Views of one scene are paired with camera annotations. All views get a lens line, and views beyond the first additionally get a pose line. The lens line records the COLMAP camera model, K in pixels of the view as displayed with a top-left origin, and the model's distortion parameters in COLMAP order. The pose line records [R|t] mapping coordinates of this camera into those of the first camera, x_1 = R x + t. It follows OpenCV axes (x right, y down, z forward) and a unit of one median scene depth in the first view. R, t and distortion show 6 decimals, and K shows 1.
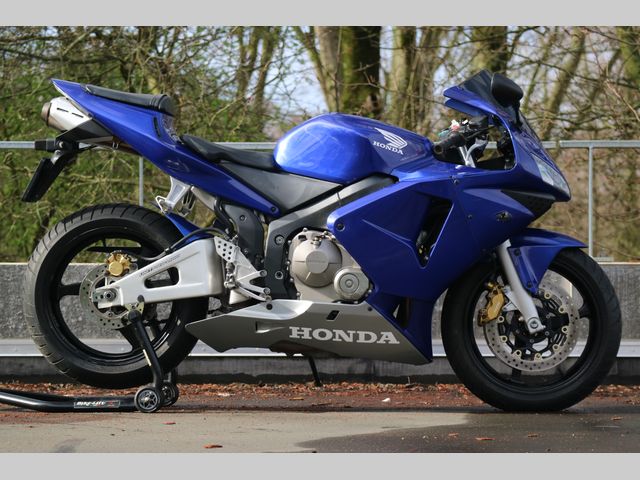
lens RADIAL K [[2369.3, 0, 320.0], [0, 2369.3, 241.7], [0, 0, 1]] dist [0.033355, 0.000000]
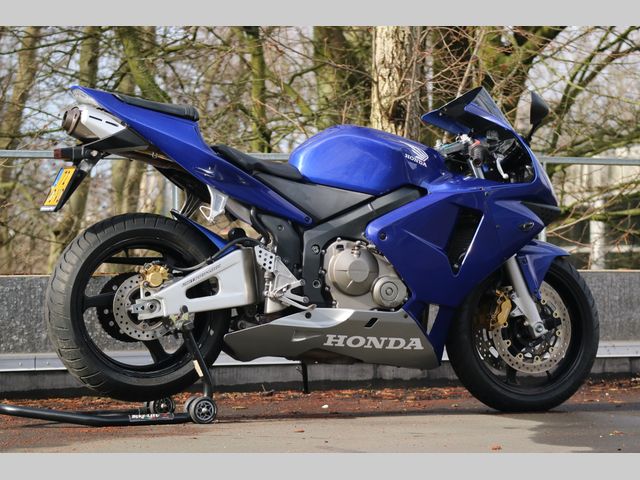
lens RADIAL K [[2431.1, 0, 319.0], [0, 2431.1, 240.7], [0, 0, 1]] dist [0.141862, 0.000000]
pose [[0.914196, -0.002225, 0.405267, -0.438493], [0.004173, 0.999984, -0.003923, -0.000436], [-0.405252, 0.005278, 0.914190, 0.044695]]
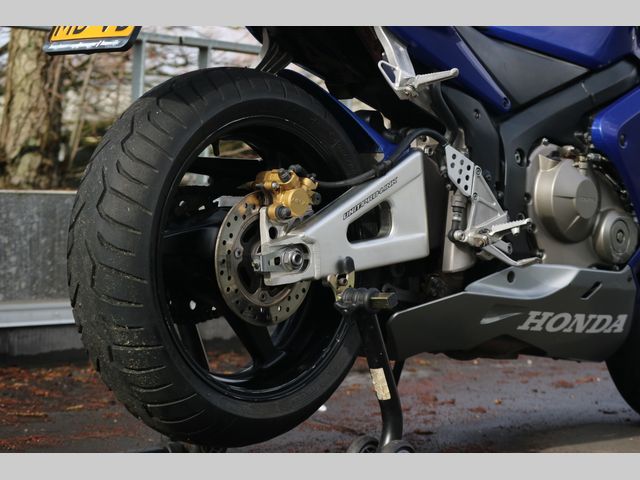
lens RADIAL K [[1584.7, 0, 321.4], [0, 1584.7, 240.2], [0, 0, 1]] dist [-0.093954, 0.000000]
pose [[0.639409, -0.000527, 0.768866, -0.335210], [-0.031412, 0.999147, 0.026808, 0.010297], [-0.768225, -0.041293, 0.638847, 0.794550]]
